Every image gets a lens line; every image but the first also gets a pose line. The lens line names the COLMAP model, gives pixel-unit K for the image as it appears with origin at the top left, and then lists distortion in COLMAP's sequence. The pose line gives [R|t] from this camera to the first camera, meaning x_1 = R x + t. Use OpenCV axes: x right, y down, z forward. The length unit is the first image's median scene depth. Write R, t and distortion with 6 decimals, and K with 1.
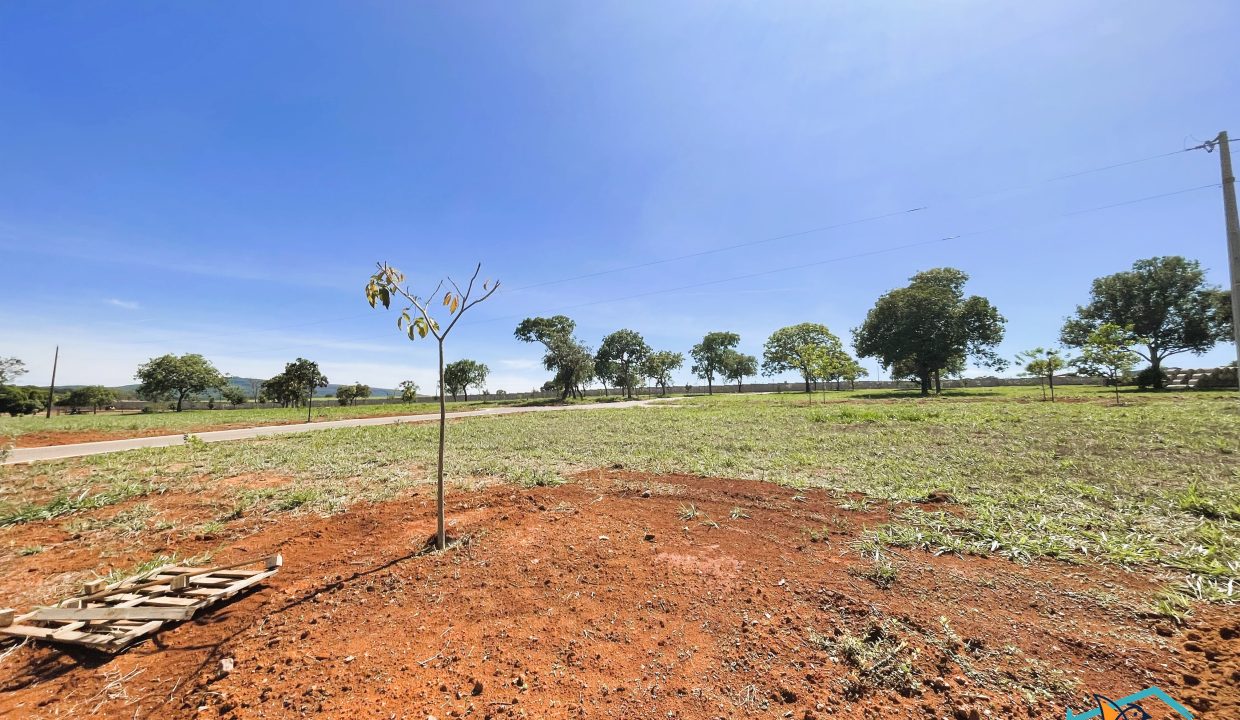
lens RADIAL K [[543.8, 0, 619.7], [0, 543.8, 358.7], [0, 0, 1]] dist [-0.002111, -0.000348]
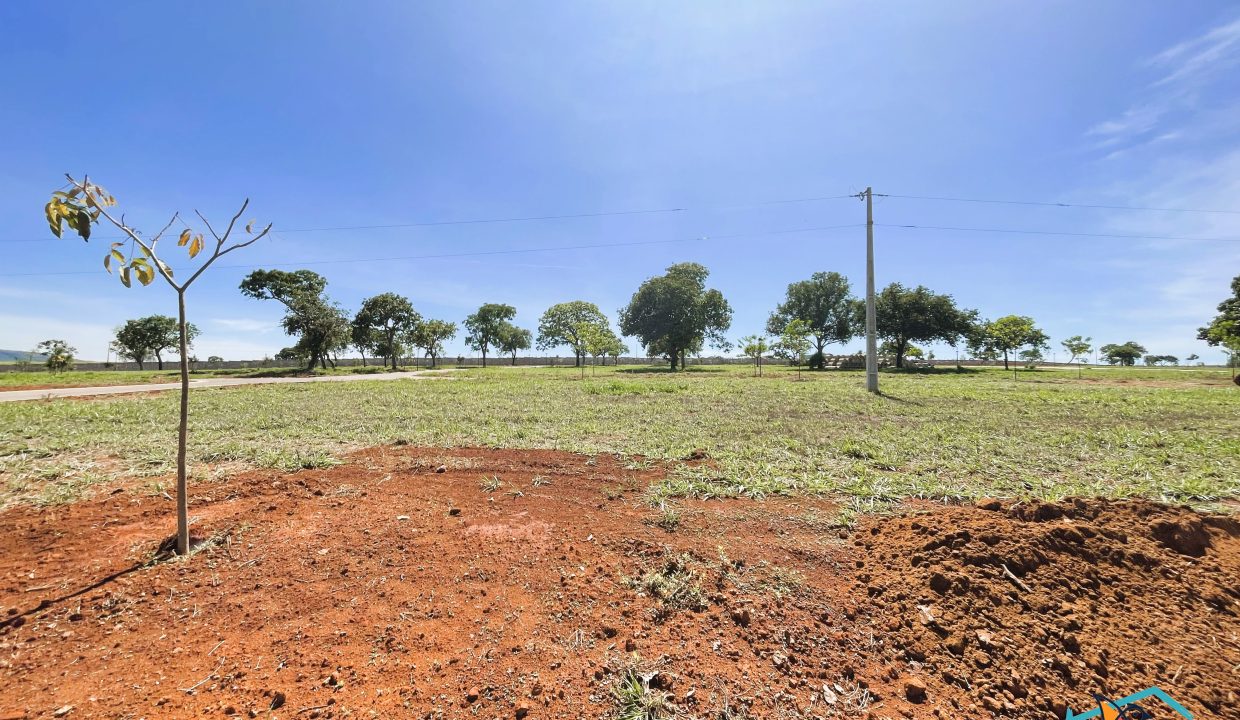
lens RADIAL K [[558.3, 0, 619.2], [0, 558.3, 365.8], [0, 0, 1]] dist [-0.002576, -0.000206]
pose [[0.882220, 0.019488, 0.470433, -0.145565], [-0.048548, 0.997583, 0.049718, 0.003164], [-0.468327, -0.066701, 0.881034, -0.001605]]
